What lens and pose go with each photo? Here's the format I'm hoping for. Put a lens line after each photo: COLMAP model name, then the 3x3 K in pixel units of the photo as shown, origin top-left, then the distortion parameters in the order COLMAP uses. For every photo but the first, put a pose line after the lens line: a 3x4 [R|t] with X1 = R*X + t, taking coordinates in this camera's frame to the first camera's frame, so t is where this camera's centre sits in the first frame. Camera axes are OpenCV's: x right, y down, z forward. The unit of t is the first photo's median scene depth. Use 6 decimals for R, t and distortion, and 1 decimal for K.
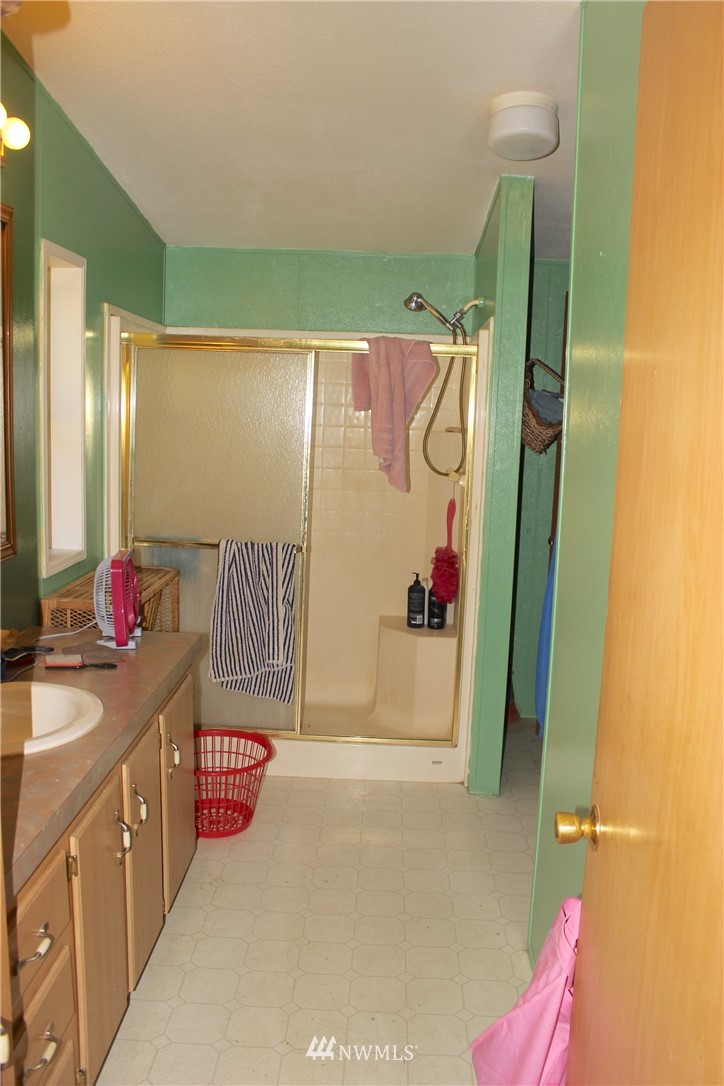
lens RADIAL K [[907.3, 0, 362.0], [0, 907.3, 543.0], [0, 0, 1]] dist [-0.178244, 0.168495]
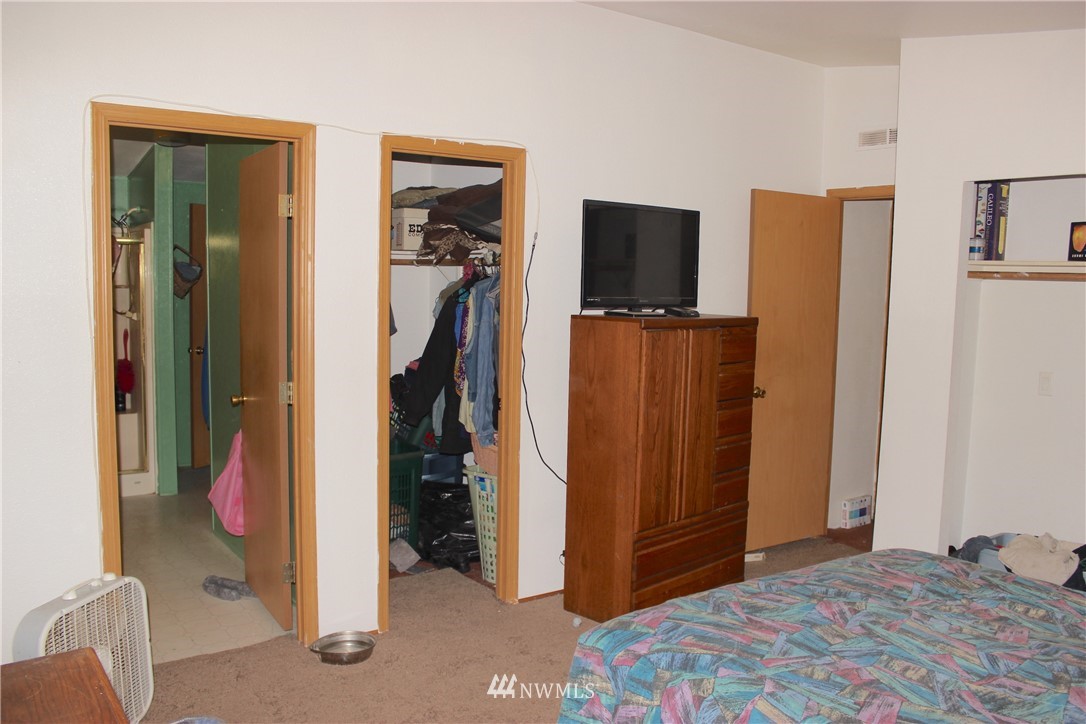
lens RADIAL K [[907.3, 0, 543.0], [0, 907.3, 362.0], [0, 0, 1]] dist [-0.178244, 0.168495]
pose [[0.800862, -0.074231, 0.594231, -0.293847], [0.096146, 0.995353, -0.005241, 0.110069], [-0.591080, 0.061330, 0.804278, -0.857689]]
